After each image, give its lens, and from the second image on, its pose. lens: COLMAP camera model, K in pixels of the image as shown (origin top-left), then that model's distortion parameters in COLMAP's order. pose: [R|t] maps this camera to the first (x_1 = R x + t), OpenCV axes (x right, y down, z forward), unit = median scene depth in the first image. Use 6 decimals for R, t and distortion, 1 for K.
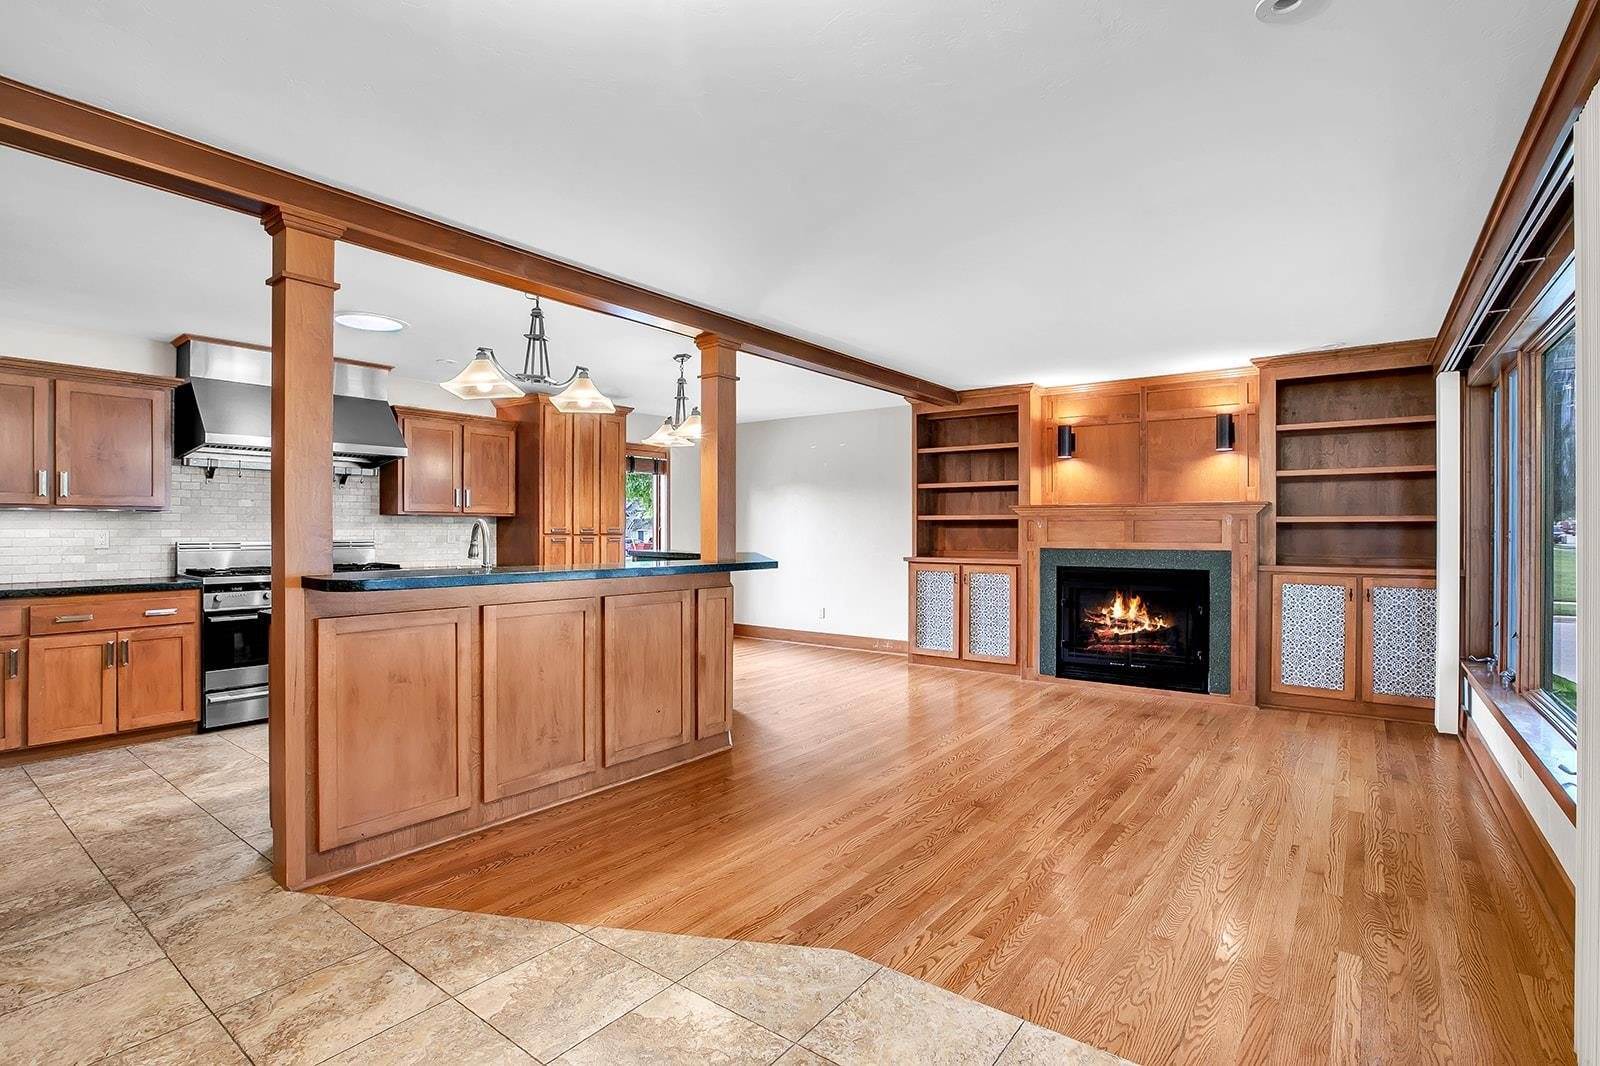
lens RADIAL K [[739.1, 0, 800.5], [0, 739.1, 532.9], [0, 0, 1]] dist [-0.004348, 0.001574]
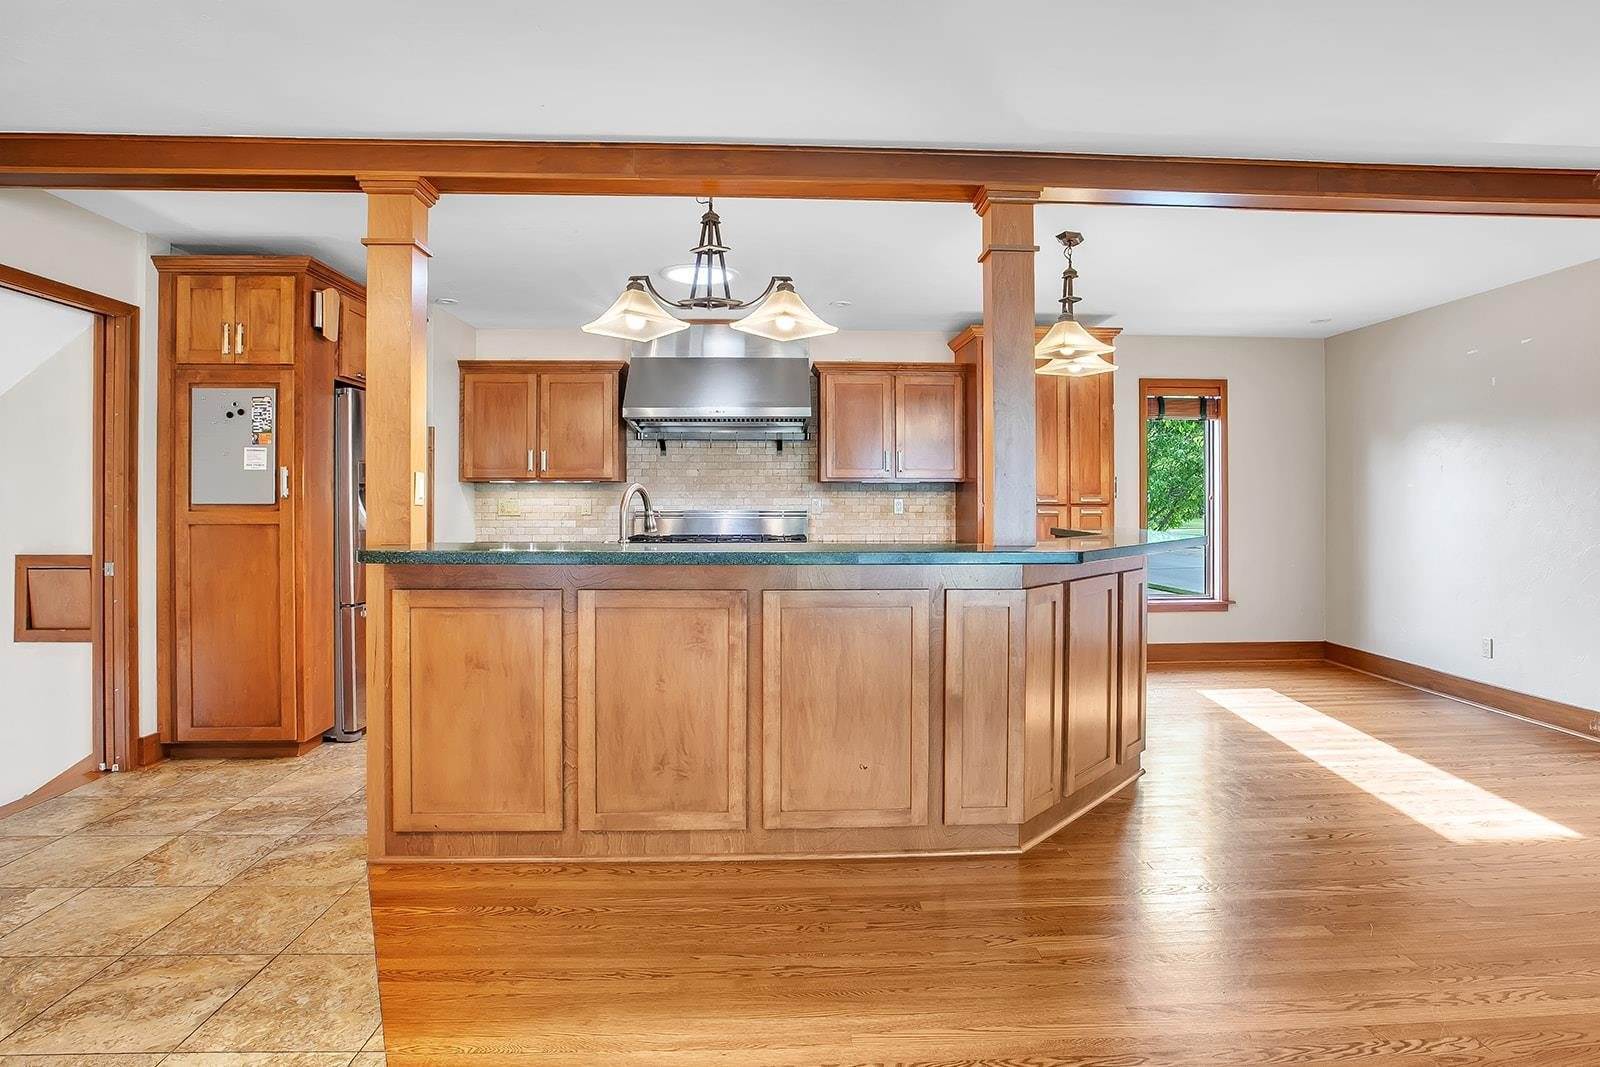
lens RADIAL K [[850.4, 0, 826.6], [0, 850.4, 497.7], [0, 0, 1]] dist [-0.029165, 0.008379]
pose [[0.659092, -0.001065, -0.752061, 0.403633], [-0.004145, 0.999979, -0.005048, 0.000154], [0.752051, 0.006444, 0.659074, 0.514451]]
